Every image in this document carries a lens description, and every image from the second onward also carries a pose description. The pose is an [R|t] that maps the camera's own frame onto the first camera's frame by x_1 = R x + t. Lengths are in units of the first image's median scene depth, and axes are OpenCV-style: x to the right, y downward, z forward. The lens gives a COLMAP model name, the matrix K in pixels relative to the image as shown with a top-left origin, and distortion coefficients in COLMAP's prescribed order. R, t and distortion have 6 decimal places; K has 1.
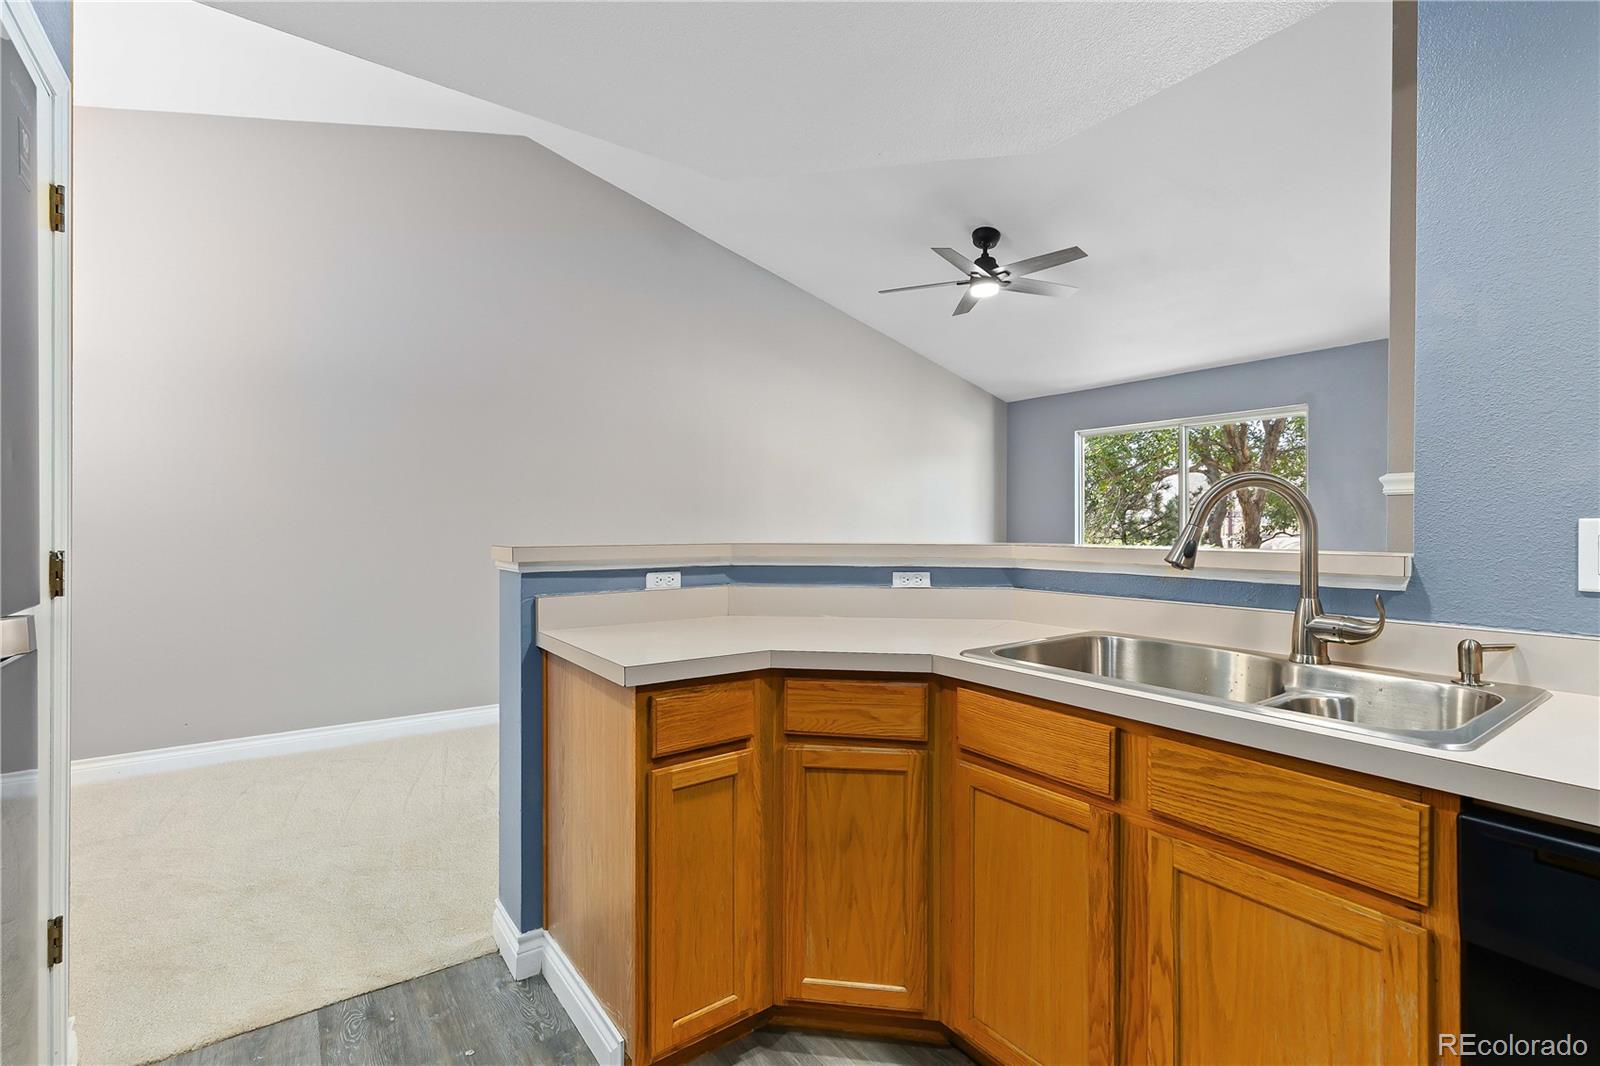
lens RADIAL K [[720.6, 0, 797.2], [0, 720.6, 530.9], [0, 0, 1]] dist [0.007149, -0.001482]
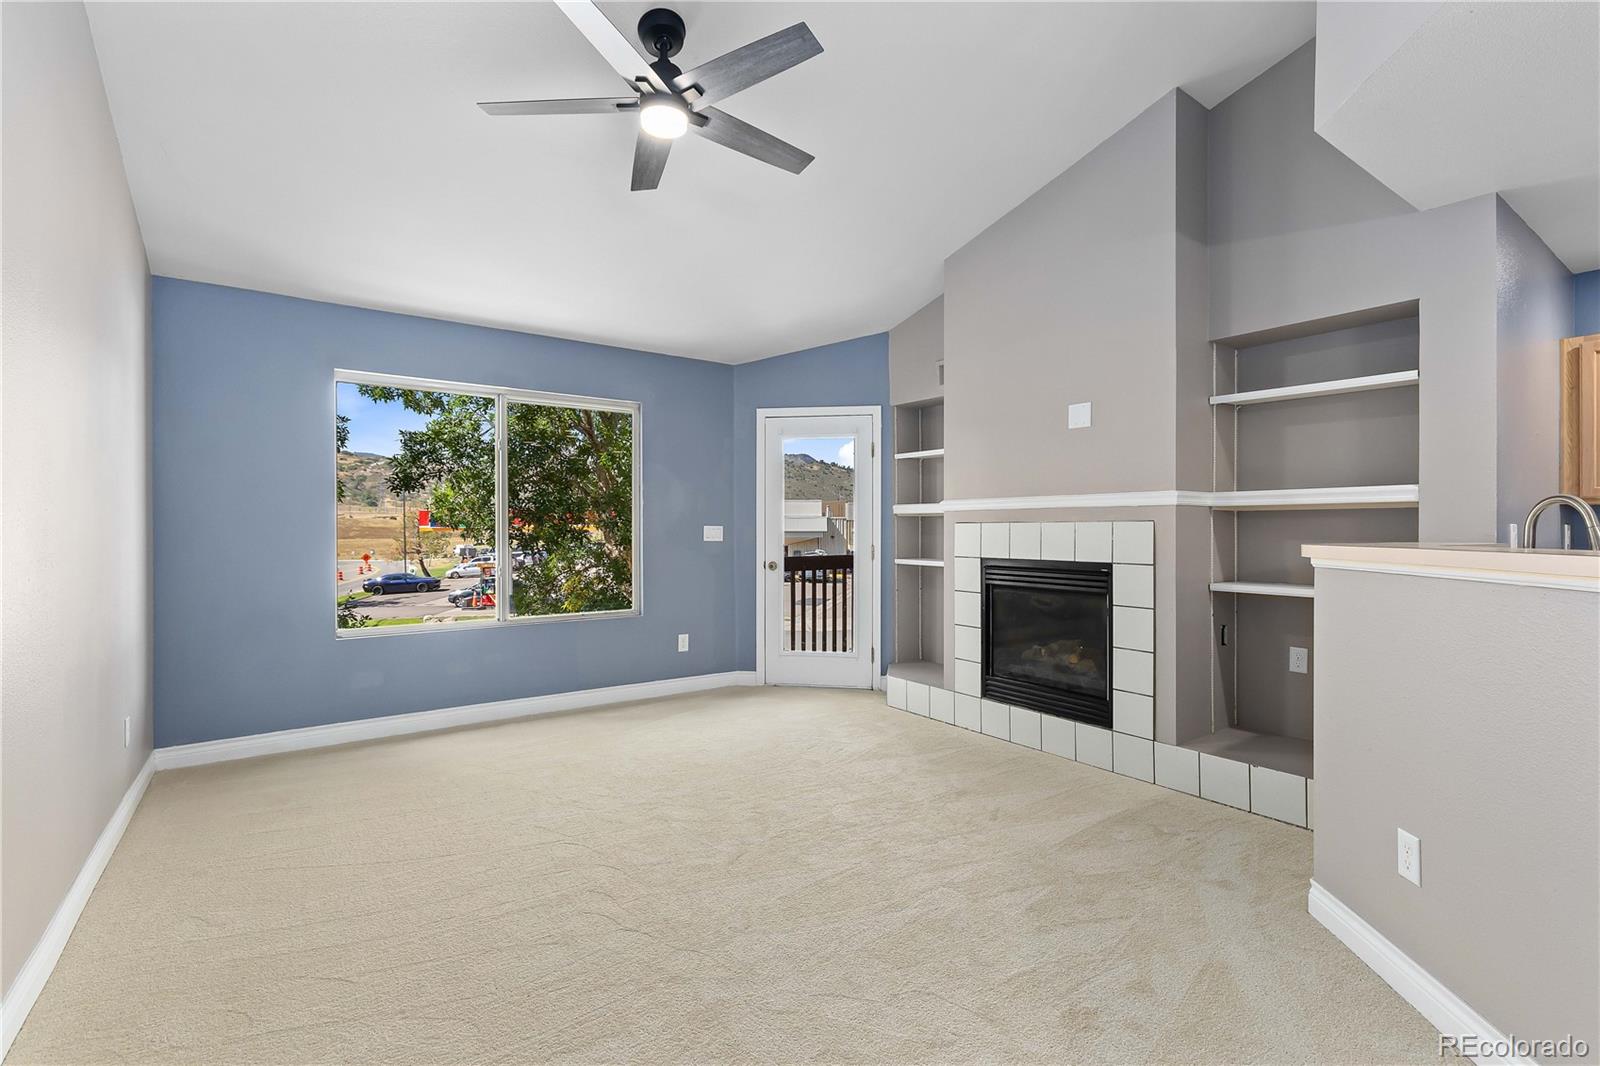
lens RADIAL K [[720.6, 0, 791.4], [0, 720.6, 527.5], [0, 0, 1]] dist [0.007149, -0.001482]
pose [[0.008602, -0.003752, 0.999956, -1.040883], [0.003234, 0.999988, 0.003725, -0.016749], [-0.999958, 0.003202, 0.008614, 2.811637]]
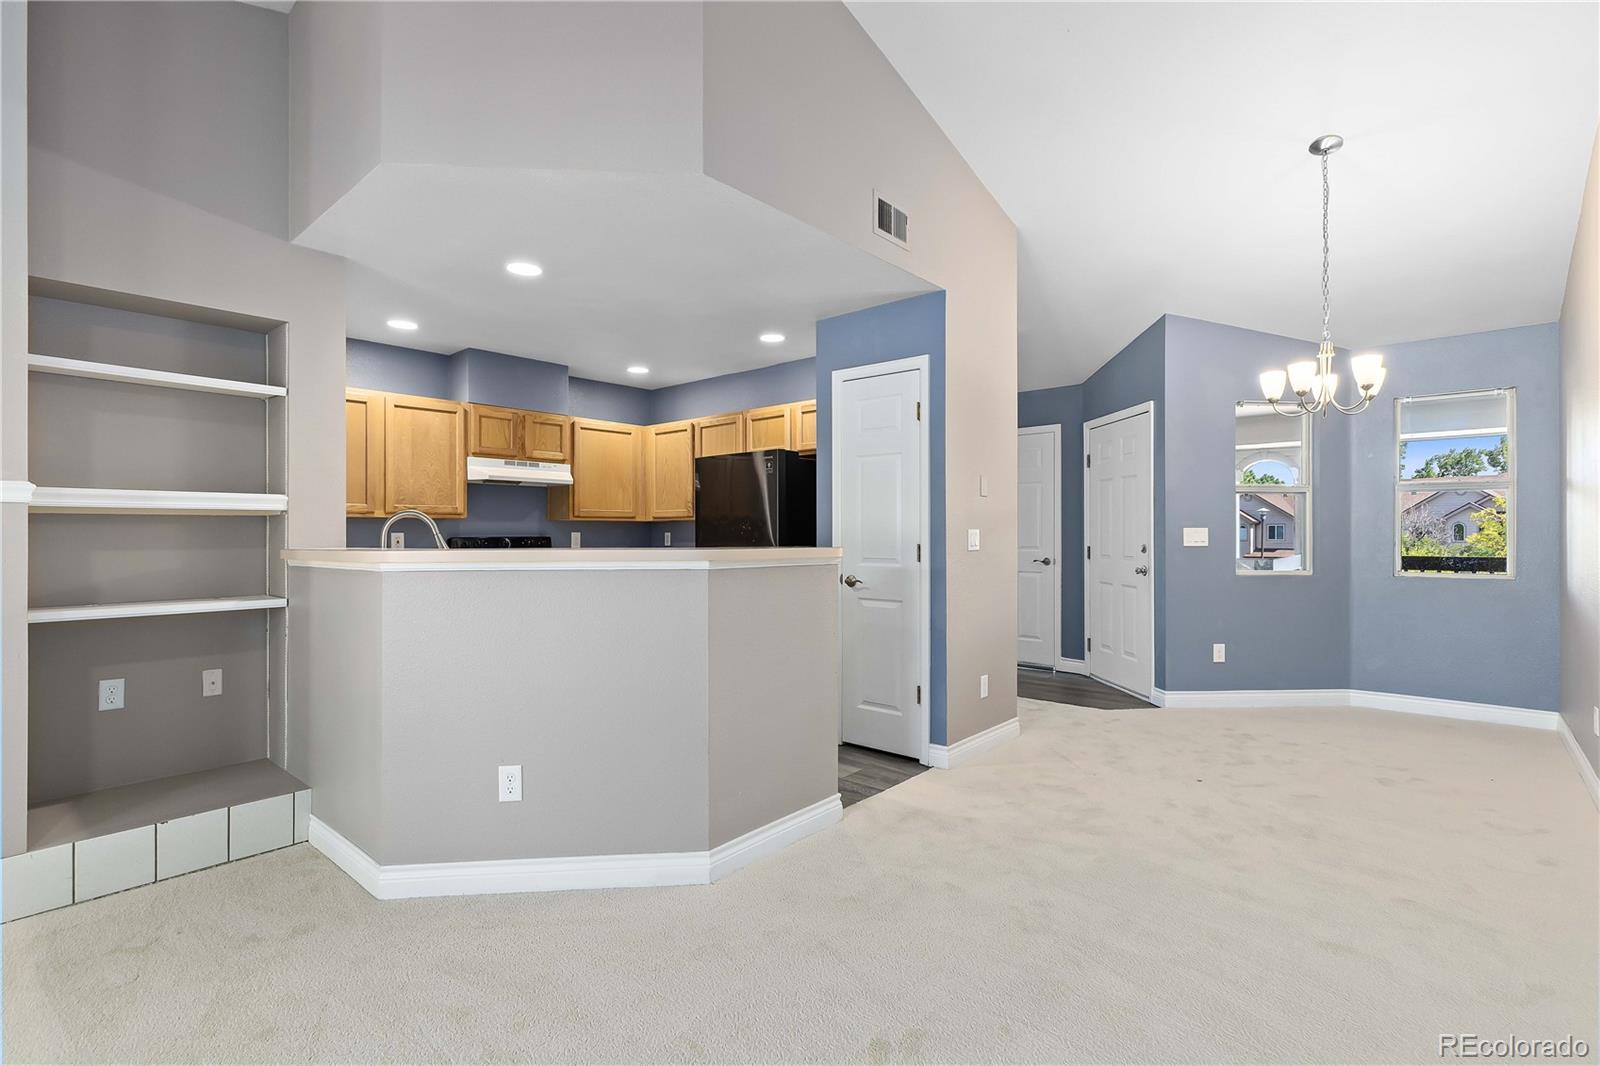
lens RADIAL K [[747.8, 0, 798.1], [0, 747.8, 530.0], [0, 0, 1]] dist [0.001597, -0.000116]
pose [[-0.973690, -0.004228, -0.227837, 0.005338], [-0.003463, 0.999987, -0.003755, -0.013647], [0.227850, -0.002868, -0.973692, 3.596225]]
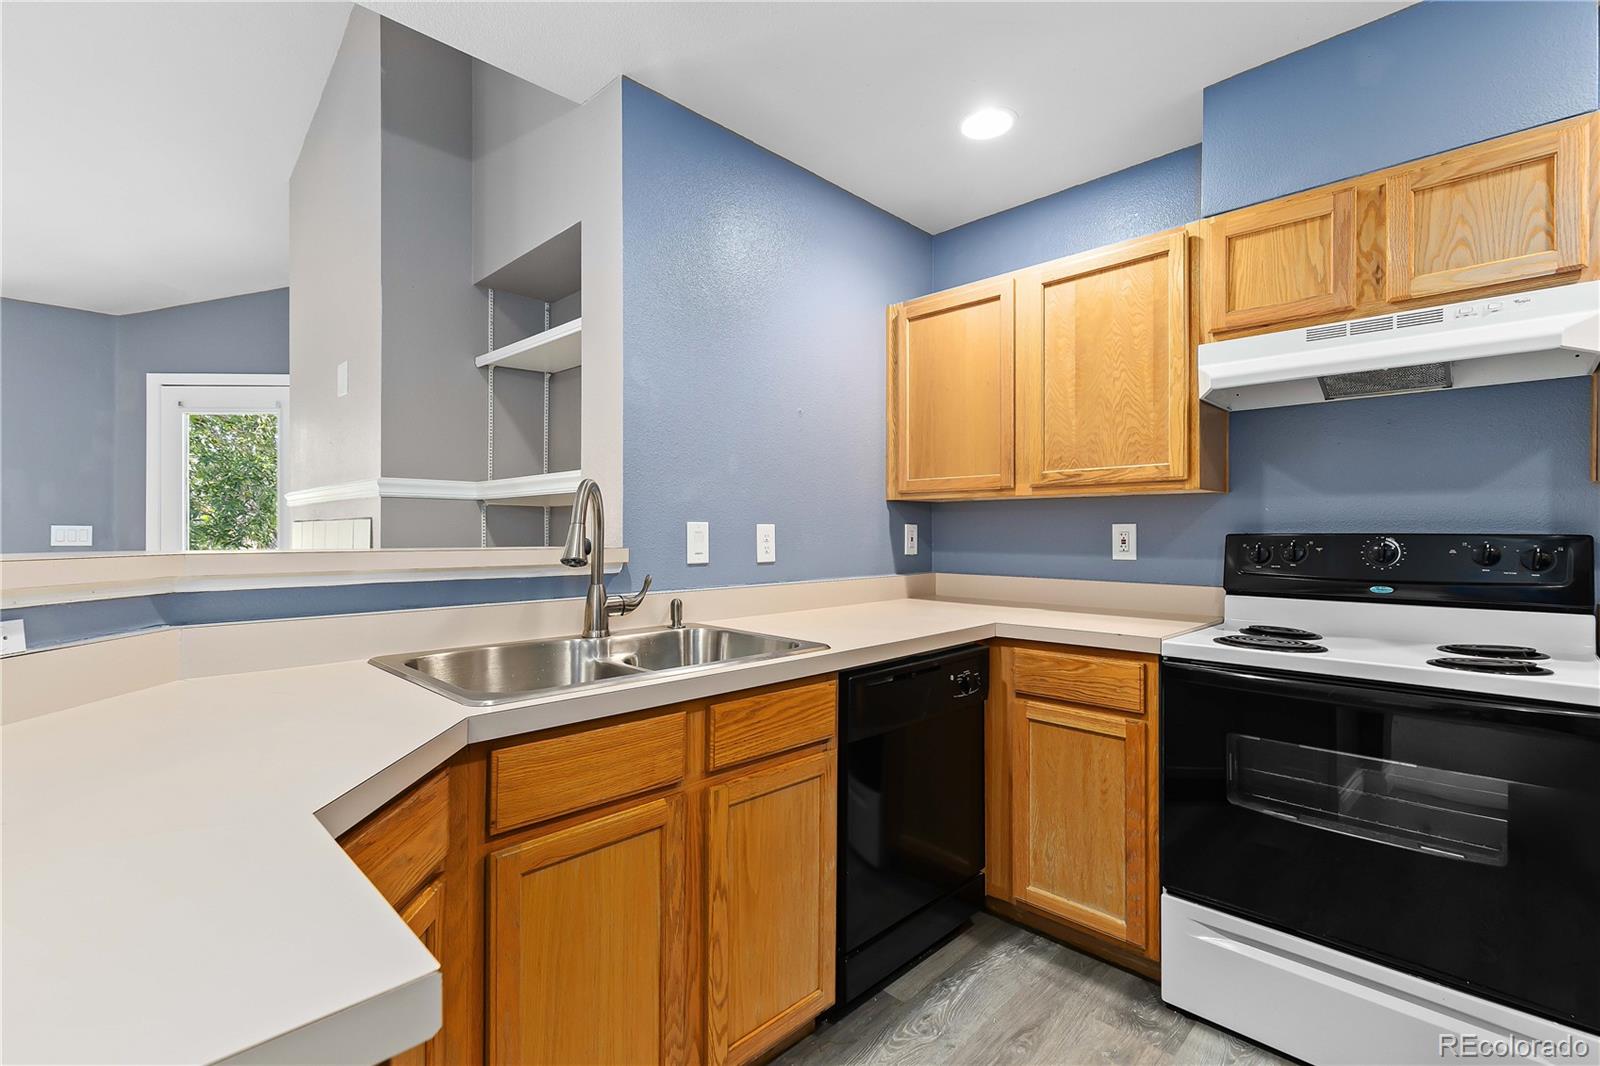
lens RADIAL K [[720.6, 0, 794.4], [0, 720.6, 530.0], [0, 0, 1]] dist [0.007149, -0.001482]
pose [[-0.166466, -0.004298, 0.986038, -0.575429], [0.002158, 0.999987, 0.004723, -0.003288], [-0.986045, 0.002914, -0.166454, 0.907067]]
